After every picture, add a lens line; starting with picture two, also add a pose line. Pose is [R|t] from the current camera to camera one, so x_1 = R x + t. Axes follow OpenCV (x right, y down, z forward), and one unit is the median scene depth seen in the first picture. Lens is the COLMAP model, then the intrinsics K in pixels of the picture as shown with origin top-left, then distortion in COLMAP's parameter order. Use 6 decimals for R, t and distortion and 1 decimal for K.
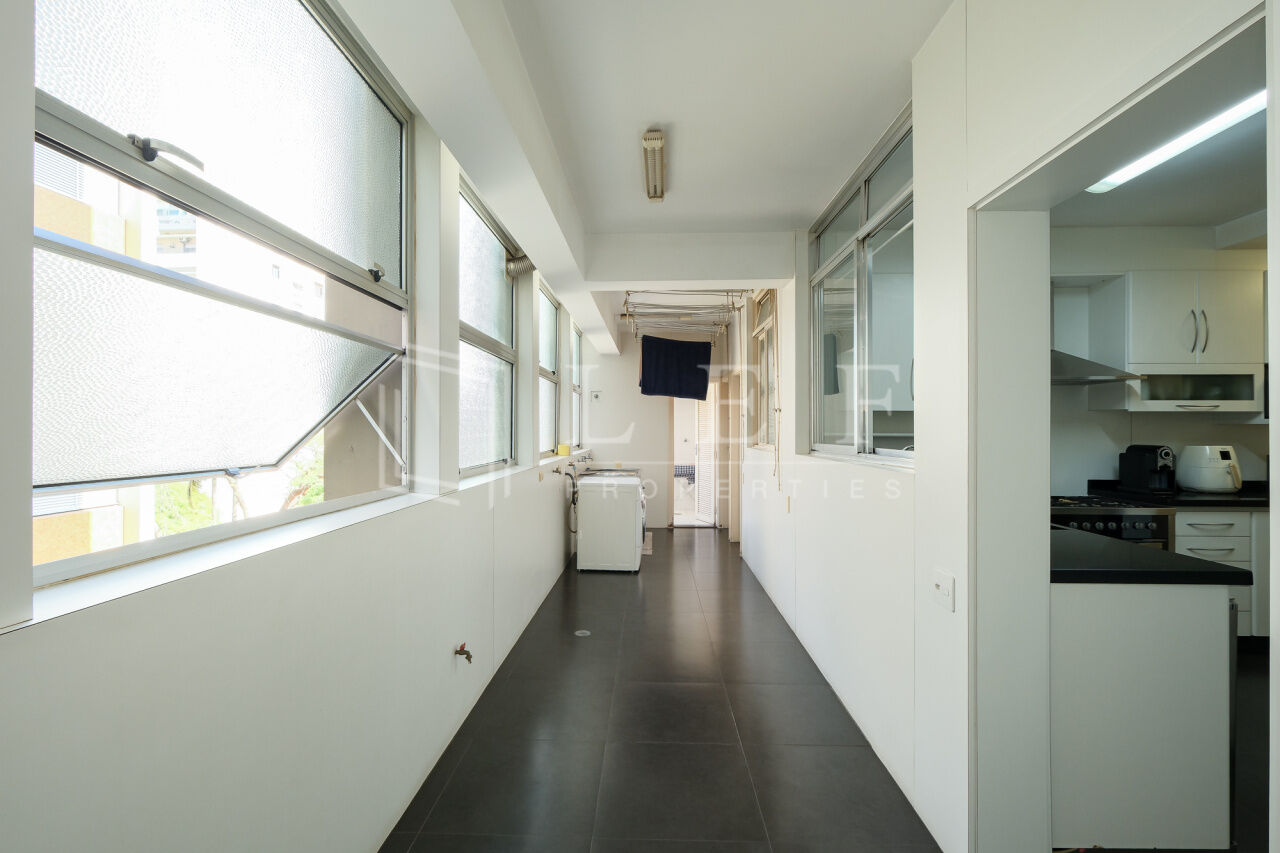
lens RADIAL K [[560.6, 0, 632.8], [0, 560.6, 426.1], [0, 0, 1]] dist [-0.011024, 0.001574]
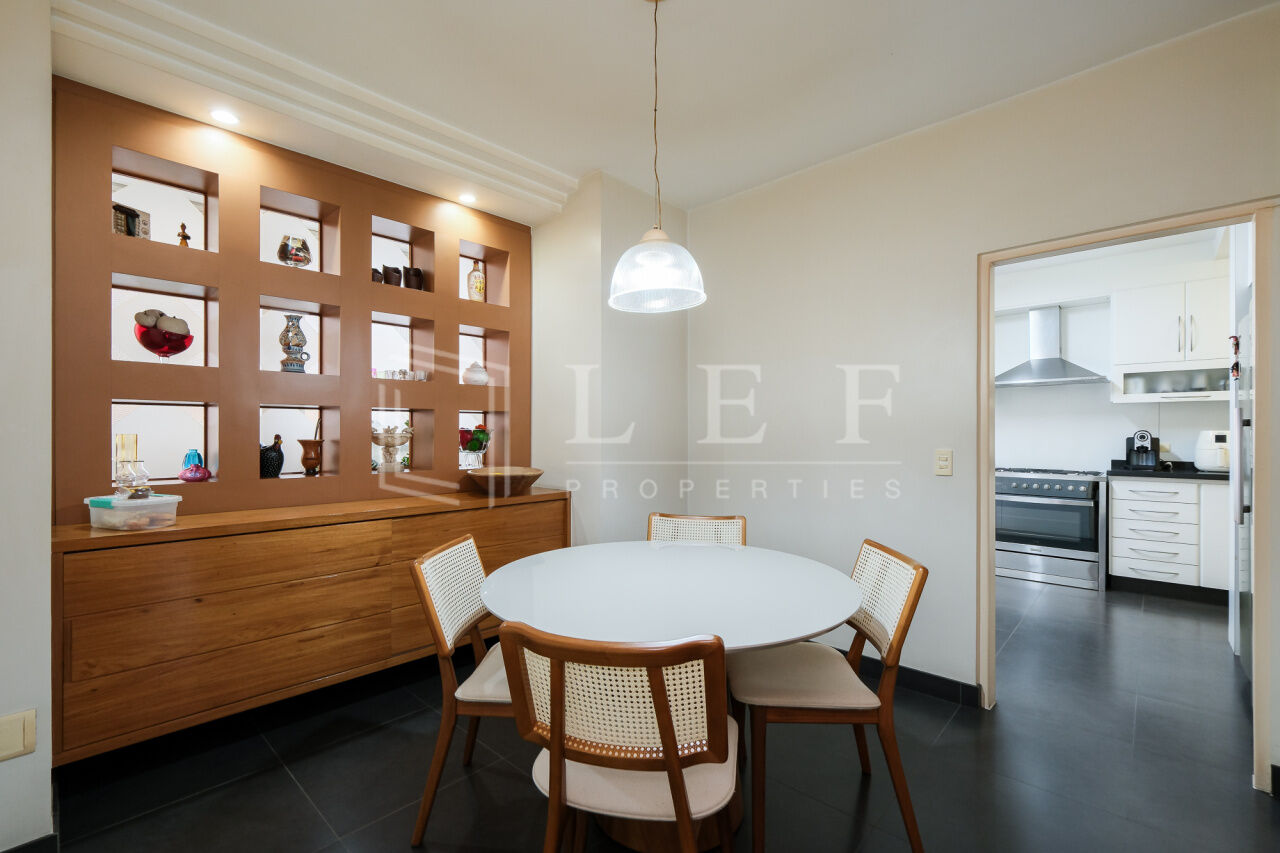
lens RADIAL K [[560.6, 0, 627.3], [0, 560.6, 434.0], [0, 0, 1]] dist [-0.011024, 0.001574]
pose [[0.754203, 0.004930, -0.656623, 0.895622], [0.000908, 0.999963, 0.008550, 0.031604], [0.656641, -0.007045, 0.754171, -0.678347]]
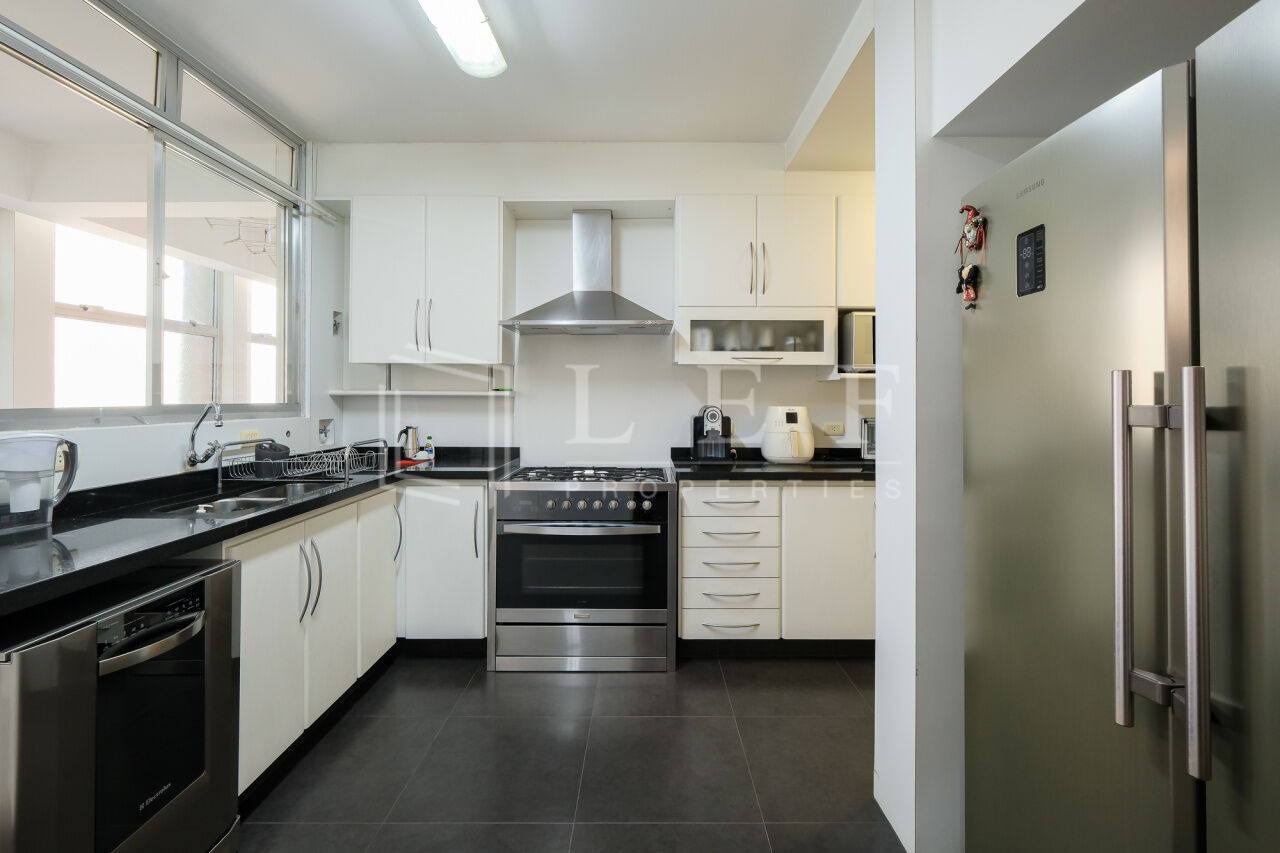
lens RADIAL K [[560.6, 0, 640.3], [0, 560.6, 391.3], [0, 0, 1]] dist [-0.011024, 0.001574]
pose [[0.999373, 0.005555, 0.034955, 0.812371], [-0.005522, 0.999984, -0.001044, 0.015048], [-0.034960, 0.000850, 0.999388, 0.169412]]
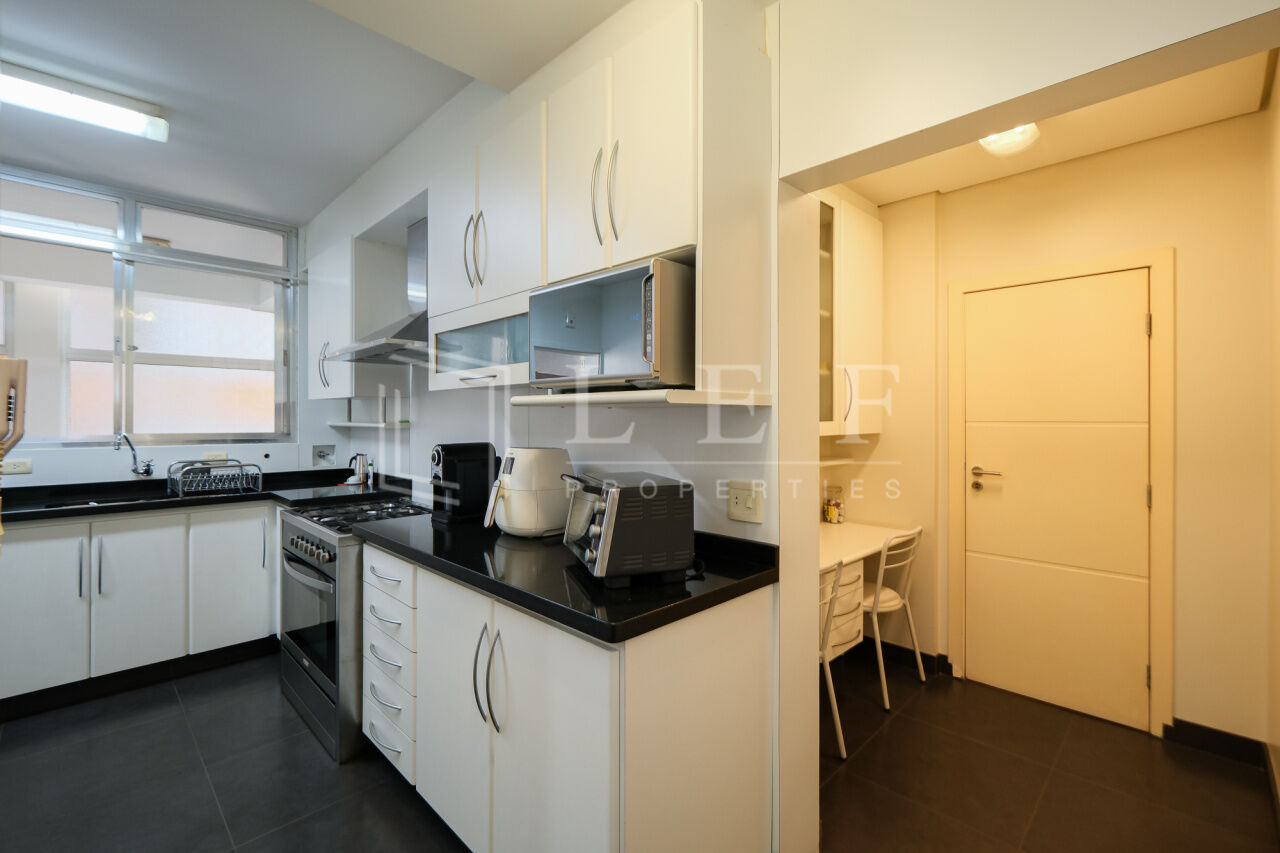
lens RADIAL K [[560.6, 0, 640.4], [0, 560.6, 417.2], [0, 0, 1]] dist [-0.011024, 0.001574]
pose [[0.733606, -0.002959, -0.679568, 1.541145], [0.005096, 0.999986, 0.001147, 0.006971], [0.679555, -0.004305, 0.733611, 0.683613]]
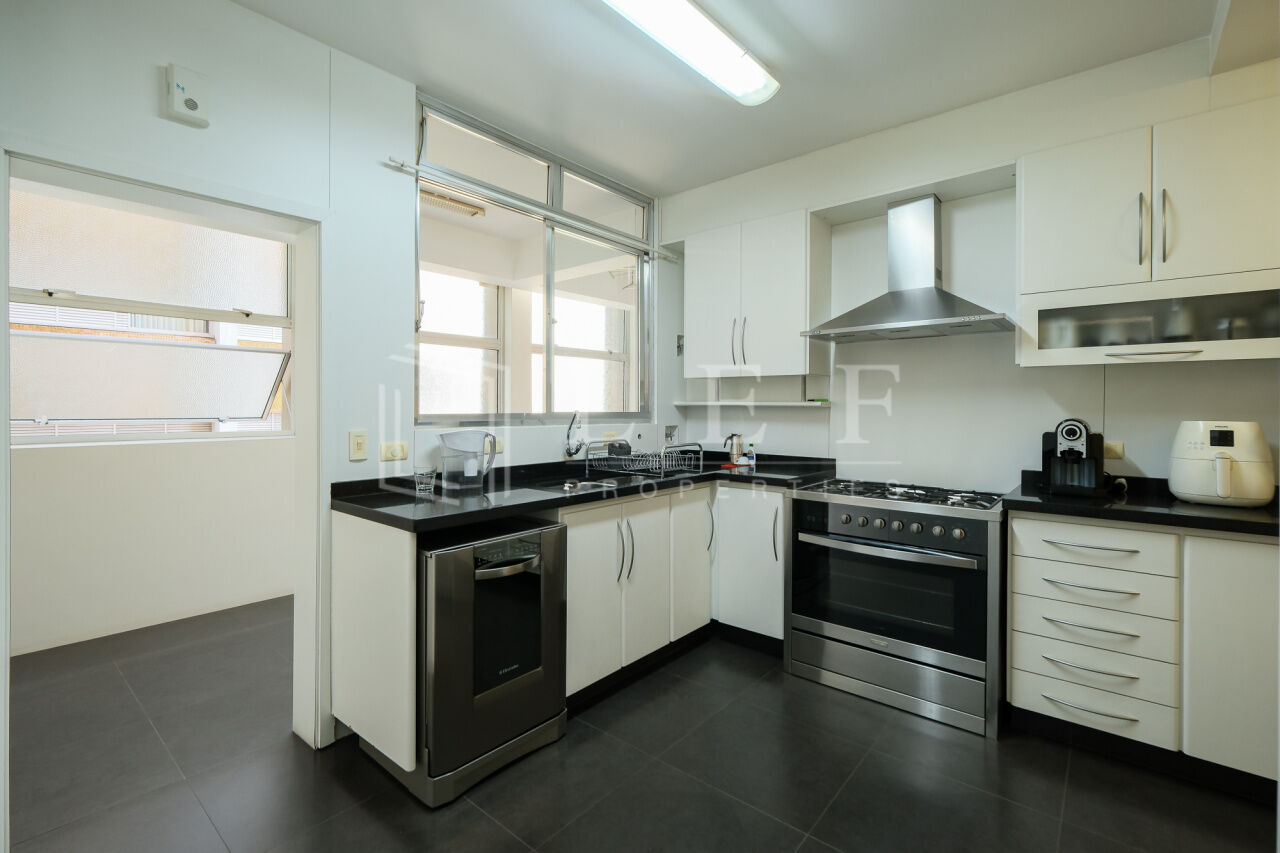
lens RADIAL K [[560.6, 0, 632.4], [0, 560.6, 408.6], [0, 0, 1]] dist [-0.011024, 0.001574]
pose [[0.783953, 0.006896, -0.620782, 0.949087], [-0.000944, 0.999950, 0.009916, 0.017566], [0.620820, -0.007188, 0.783920, 0.187981]]
